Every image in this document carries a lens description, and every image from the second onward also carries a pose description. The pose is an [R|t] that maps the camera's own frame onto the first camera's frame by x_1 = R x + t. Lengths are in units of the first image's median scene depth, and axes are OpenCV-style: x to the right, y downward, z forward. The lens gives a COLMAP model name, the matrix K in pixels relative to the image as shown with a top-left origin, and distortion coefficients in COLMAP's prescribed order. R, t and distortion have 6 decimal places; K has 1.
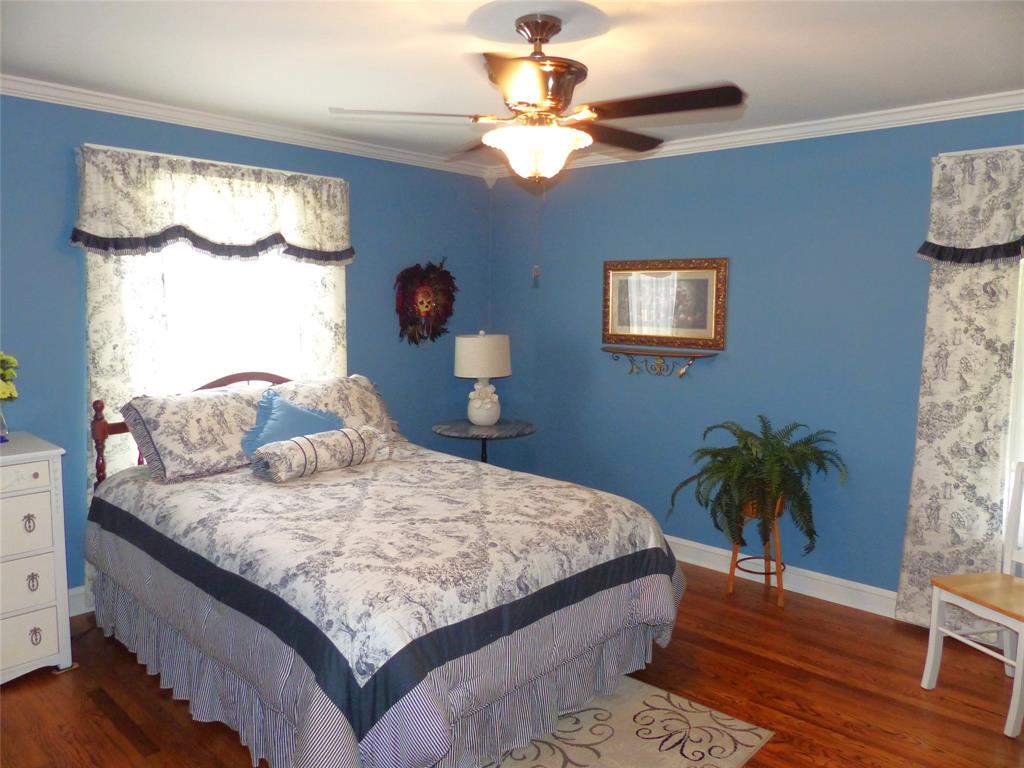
lens RADIAL K [[770.0, 0, 512.0], [0, 770.0, 384.0], [0, 0, 1]] dist [-0.027311, -0.002920]
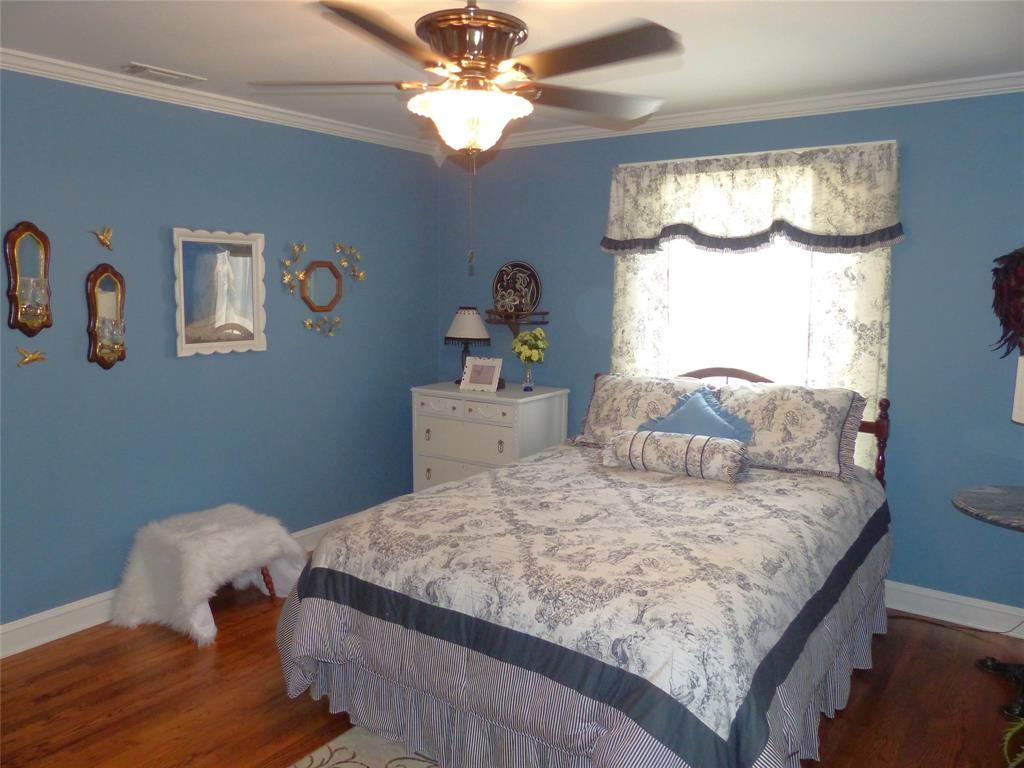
lens RADIAL K [[740.4, 0, 512.9], [0, 740.4, 415.6], [0, 0, 1]] dist [-0.061190, 0.004143]
pose [[0.129035, 0.156171, -0.979265, 0.618243], [-0.115199, 0.983196, 0.141618, -0.063033], [0.984926, 0.094536, 0.144857, 0.668739]]
